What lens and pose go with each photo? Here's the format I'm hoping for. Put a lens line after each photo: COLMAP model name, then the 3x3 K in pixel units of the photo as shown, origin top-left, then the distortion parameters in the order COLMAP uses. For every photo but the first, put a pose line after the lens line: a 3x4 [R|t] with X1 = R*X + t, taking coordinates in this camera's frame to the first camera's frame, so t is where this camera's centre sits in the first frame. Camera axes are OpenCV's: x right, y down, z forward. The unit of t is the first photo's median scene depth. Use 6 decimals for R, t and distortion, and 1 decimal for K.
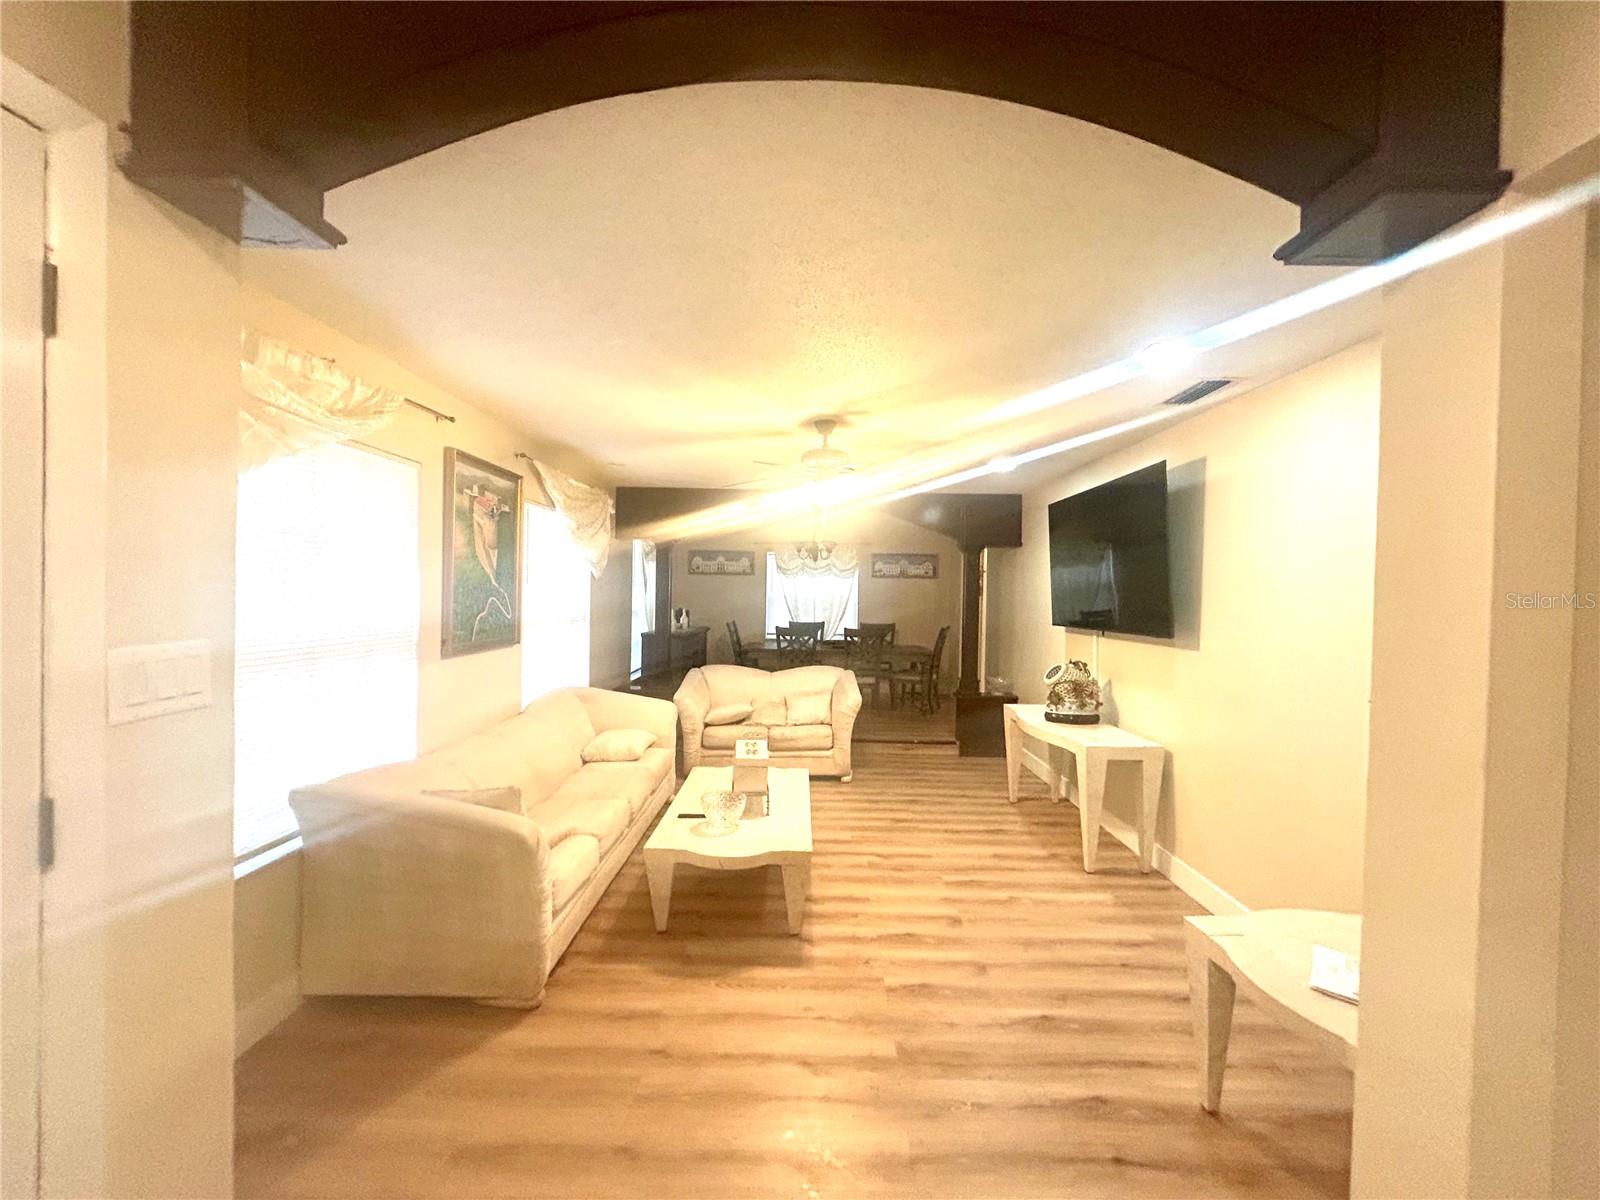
lens RADIAL K [[644.6, 0, 800.0], [0, 644.6, 600.0], [0, 0, 1]] dist [-0.000193, 0.000297]
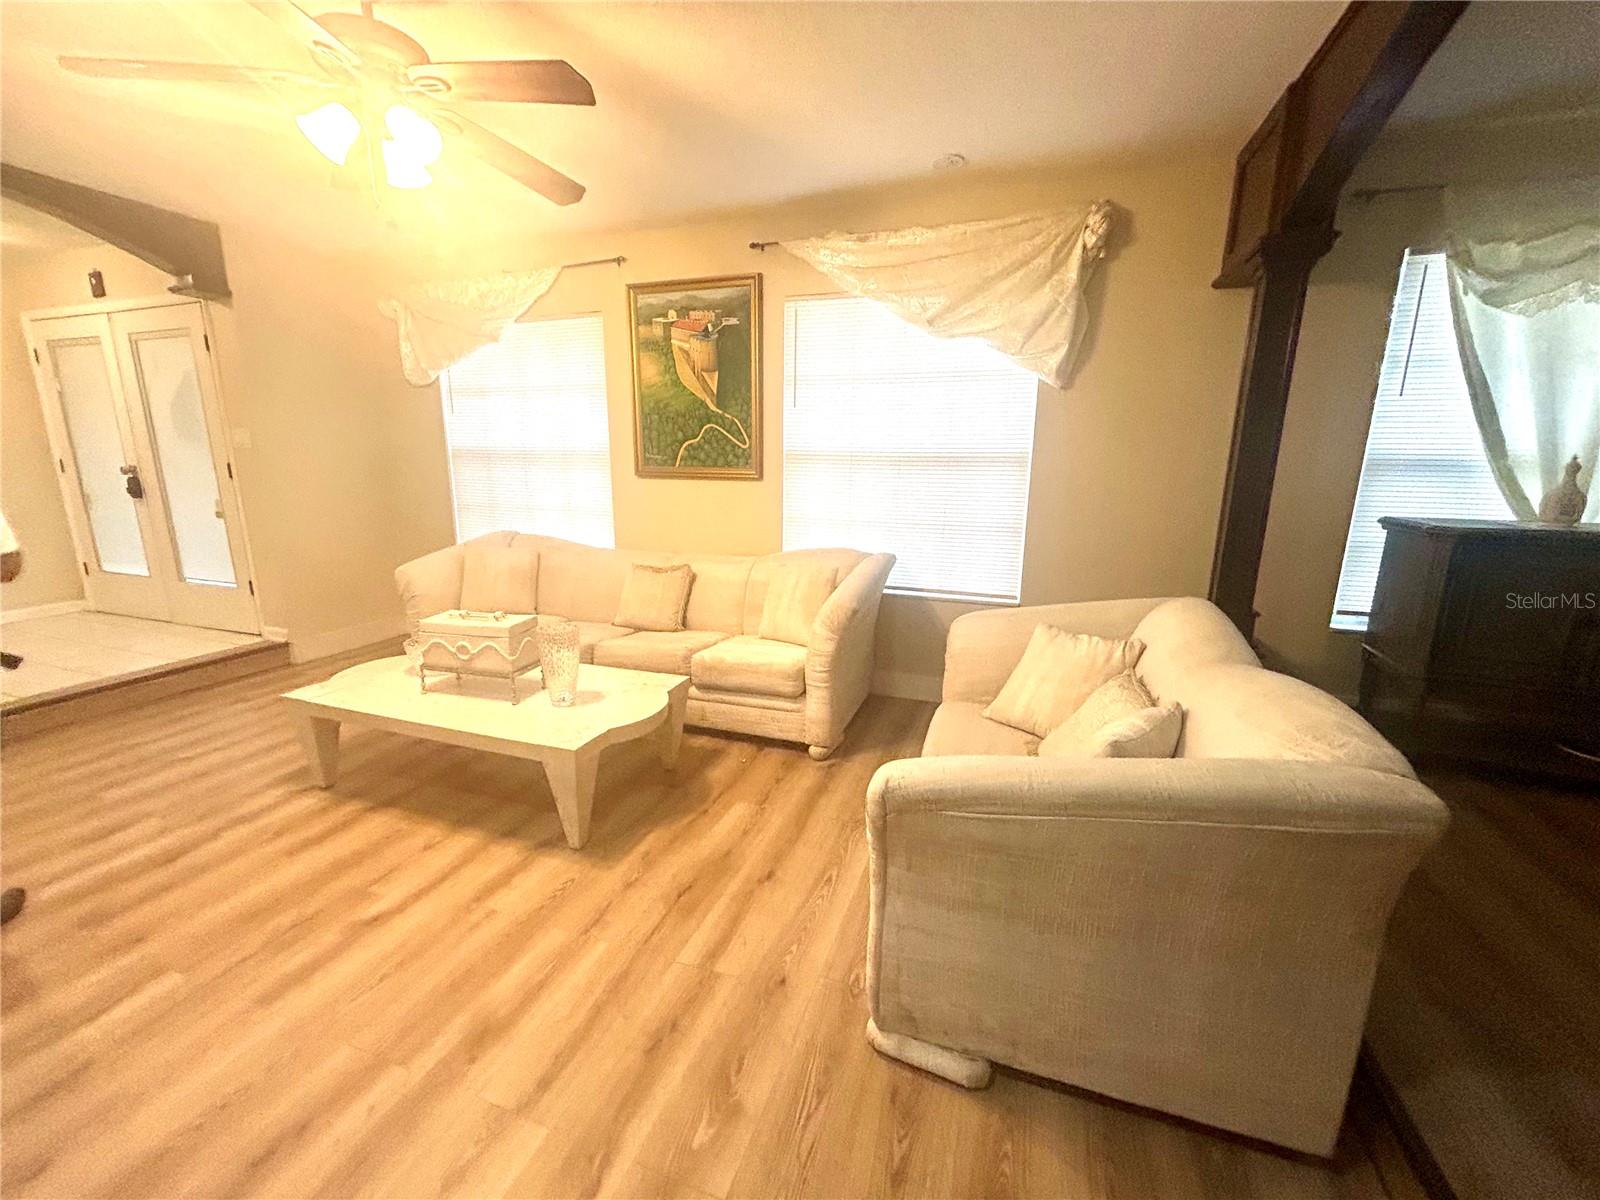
lens RADIAL K [[649.8, 0, 800.0], [0, 649.8, 600.0], [0, 0, 1]] dist [0.001516, 0.000125]
pose [[-0.323444, 0.184324, -0.928121, 0.465364], [-0.026130, 0.978730, 0.203481, 0.055556], [0.945887, 0.090067, -0.311748, 1.543778]]
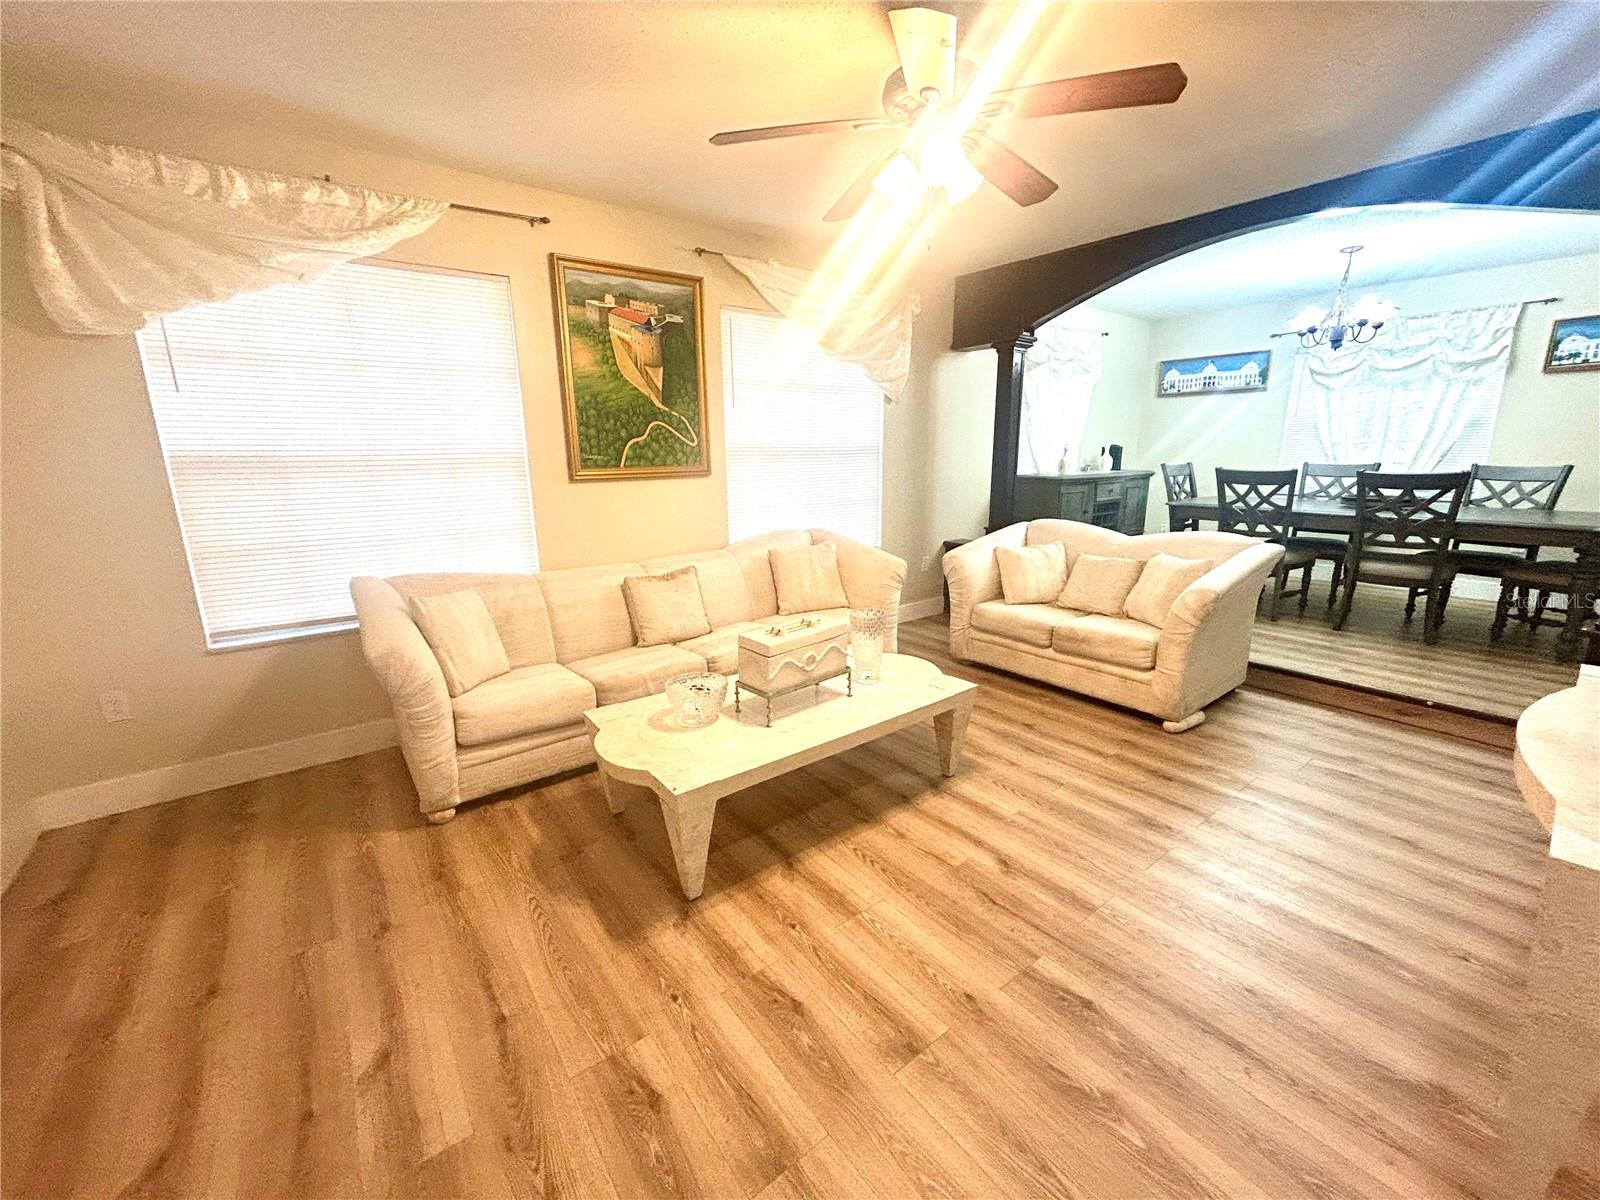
lens RADIAL K [[644.6, 0, 800.0], [0, 644.6, 600.0], [0, 0, 1]] dist [-0.000193, 0.000297]
pose [[0.613680, 0.158854, -0.773409, 0.443865], [0.014413, 0.977134, 0.212134, 0.056717], [0.789423, -0.141330, 0.597359, 0.599827]]
